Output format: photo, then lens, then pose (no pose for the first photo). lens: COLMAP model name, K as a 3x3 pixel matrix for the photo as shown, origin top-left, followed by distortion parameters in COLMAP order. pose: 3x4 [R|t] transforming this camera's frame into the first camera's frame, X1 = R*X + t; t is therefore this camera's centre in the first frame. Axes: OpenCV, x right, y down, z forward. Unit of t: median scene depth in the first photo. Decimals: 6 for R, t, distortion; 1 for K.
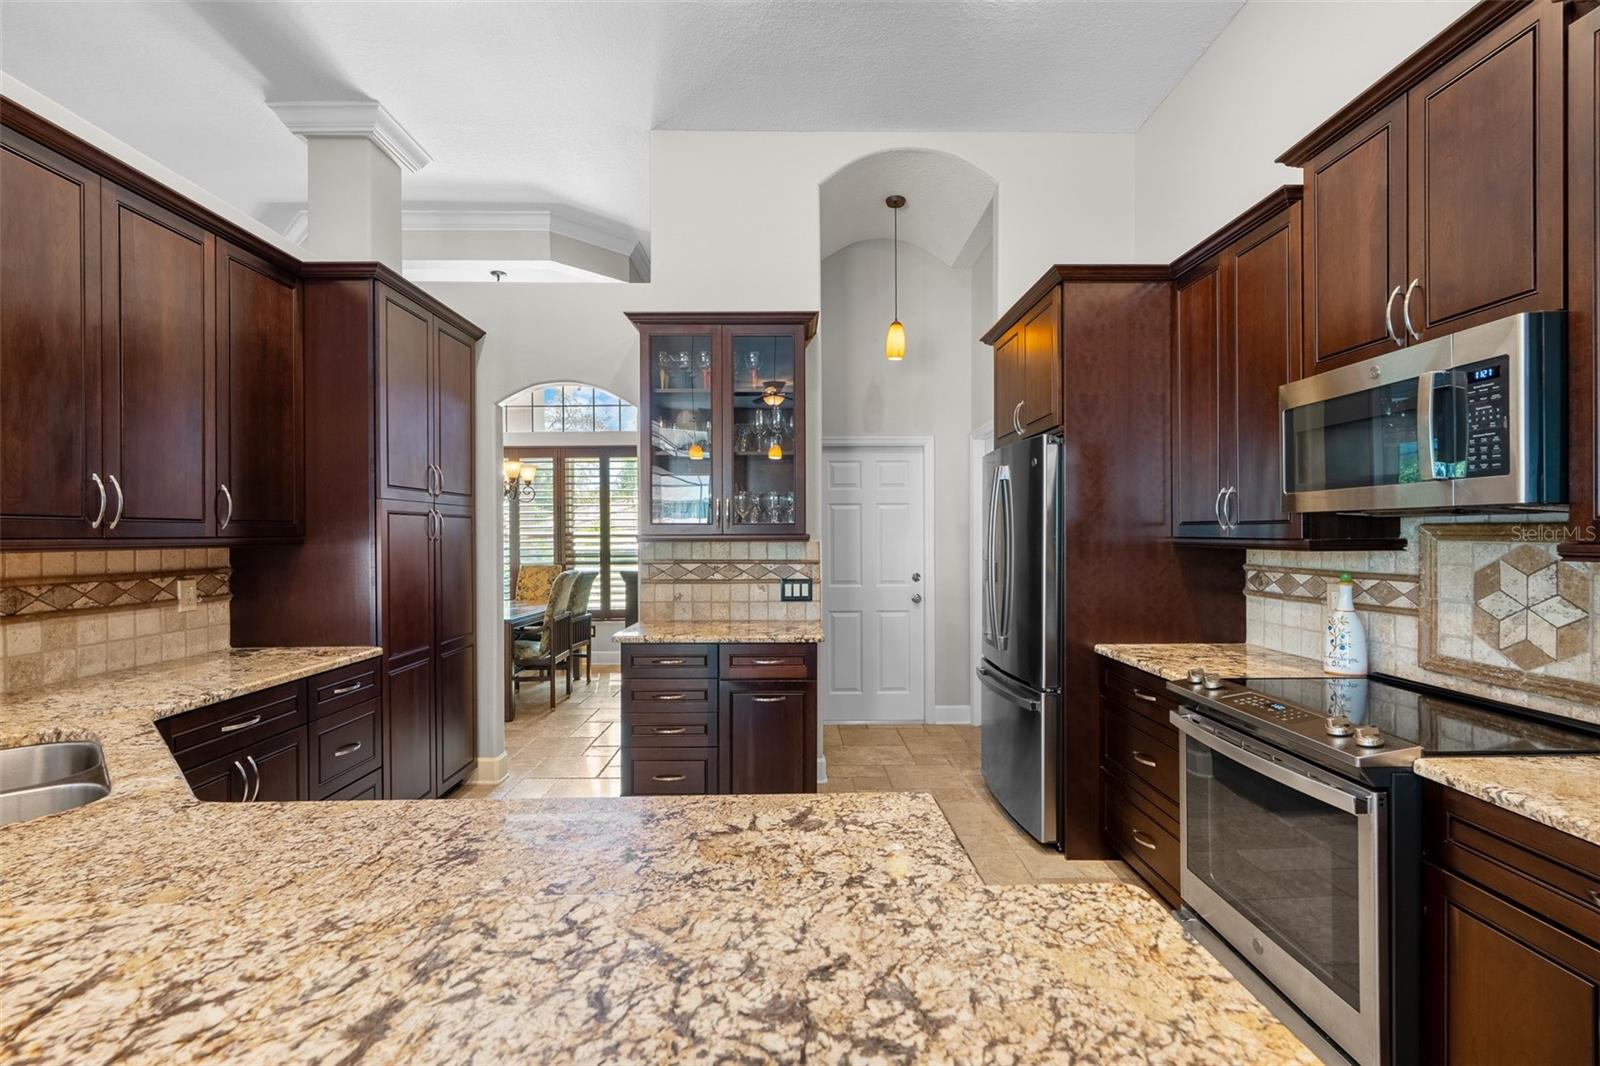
lens RADIAL K [[718.7, 0, 799.6], [0, 718.7, 536.8], [0, 0, 1]] dist [-0.001563, 0.000762]
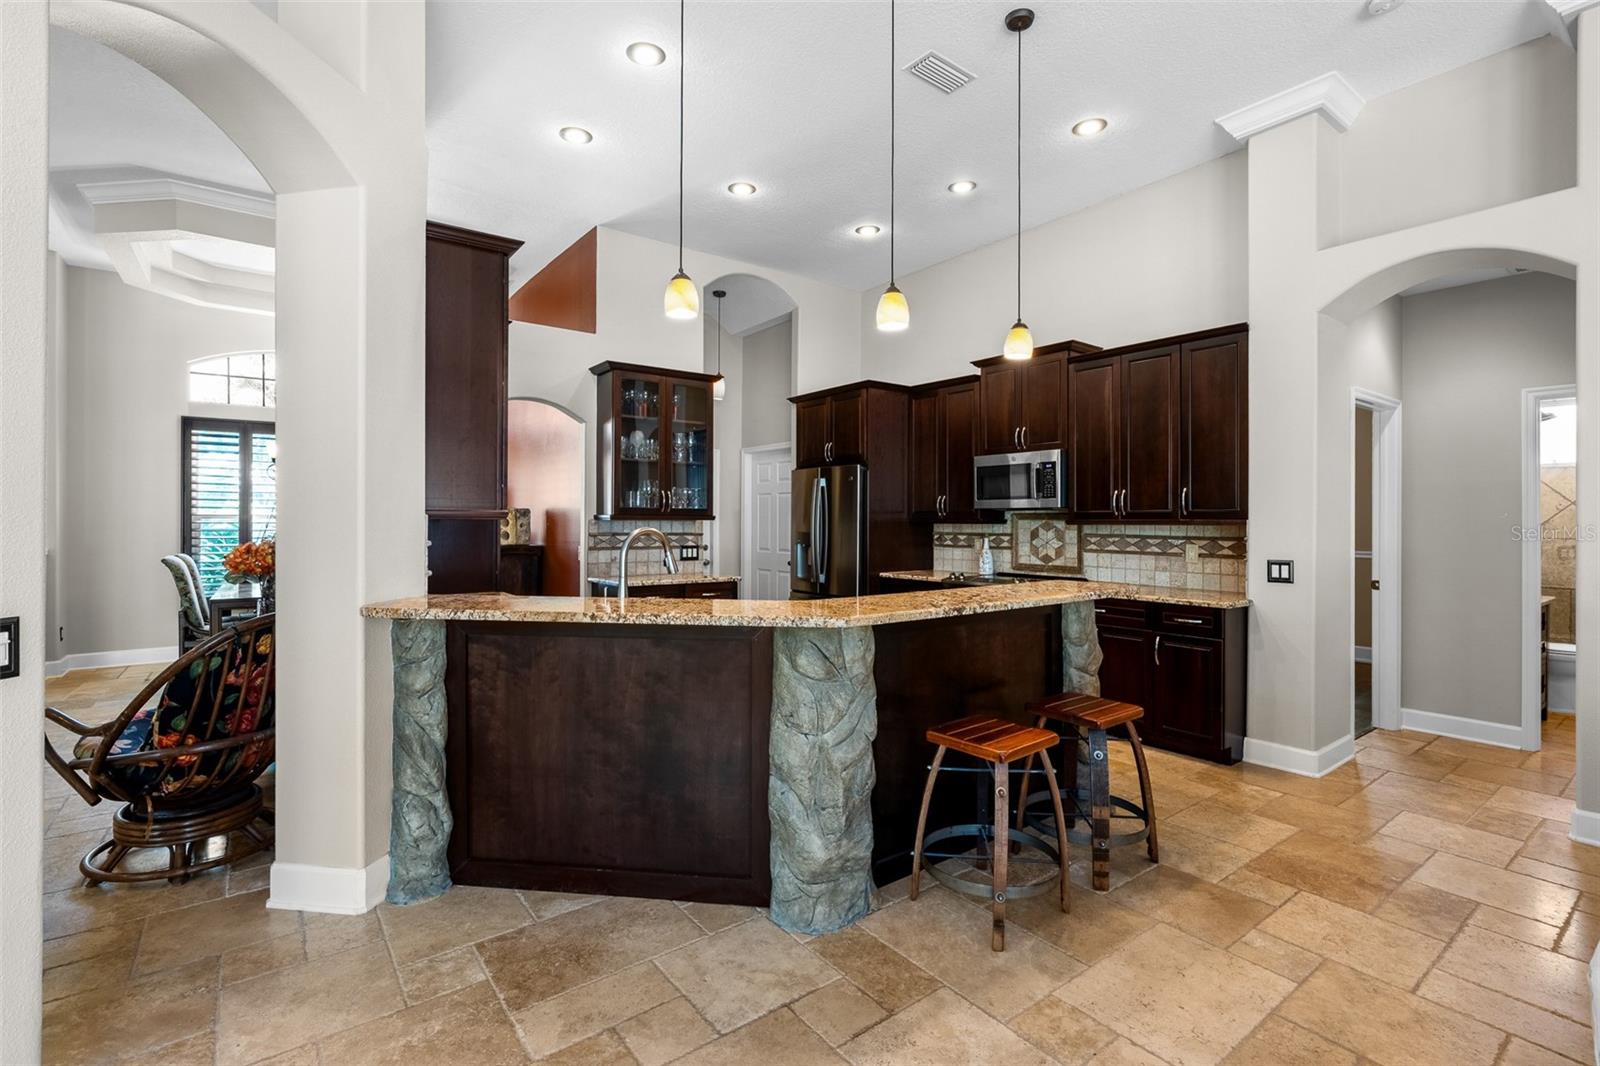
lens RADIAL K [[737.2, 0, 803.1], [0, 737.2, 519.2], [0, 0, 1]] dist [0.000086, 0.000078]
pose [[0.810338, 0.008542, 0.585901, -0.924800], [-0.004154, 0.999952, -0.008834, 0.020782], [-0.585948, 0.004725, 0.810335, -0.504103]]
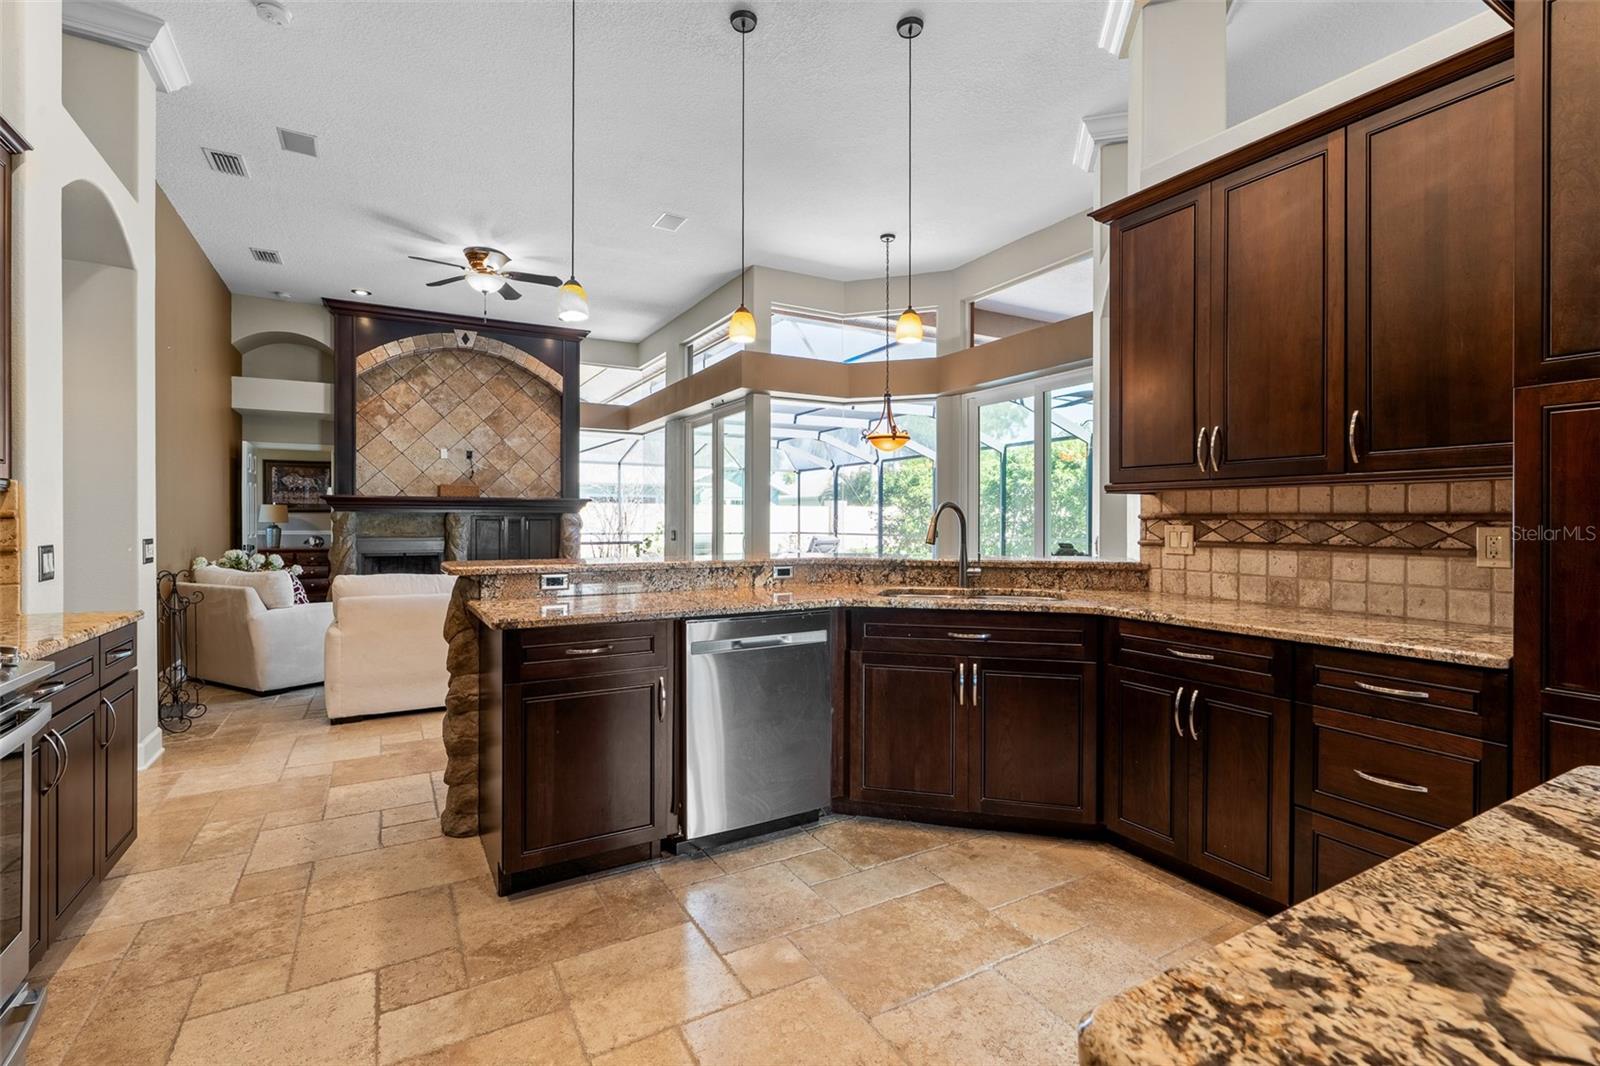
lens RADIAL K [[722.2, 0, 798.7], [0, 722.2, 525.9], [0, 0, 1]] dist [-0.002268, 0.001032]
pose [[-0.874367, 0.008816, -0.485186, 0.156785], [0.001740, 0.999885, 0.015032, 0.041934], [0.485263, 0.012300, -0.874282, 1.189269]]
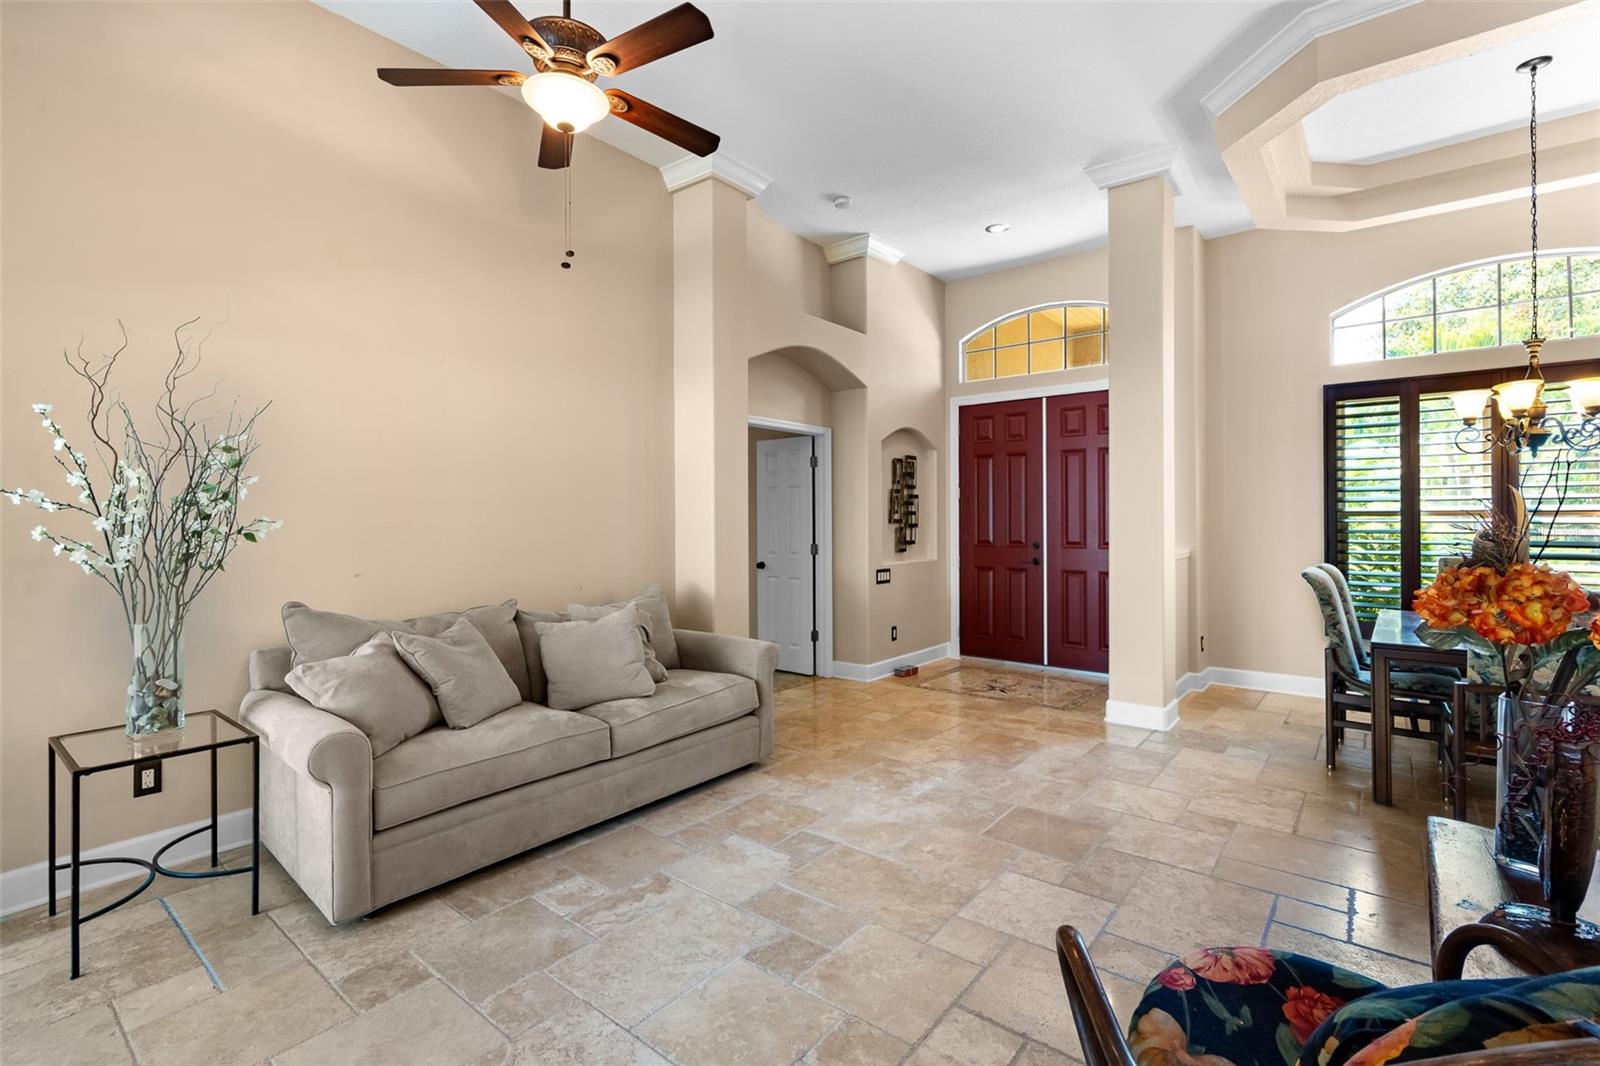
lens RADIAL K [[729.3, 0, 798.7], [0, 729.3, 515.7], [0, 0, 1]] dist [0.000081, 0.000380]
pose [[0.768752, 0.002199, -0.639543, -0.999364], [-0.004675, 0.999987, -0.002181, 0.013784], [0.639530, 0.004667, 0.768752, 0.317814]]
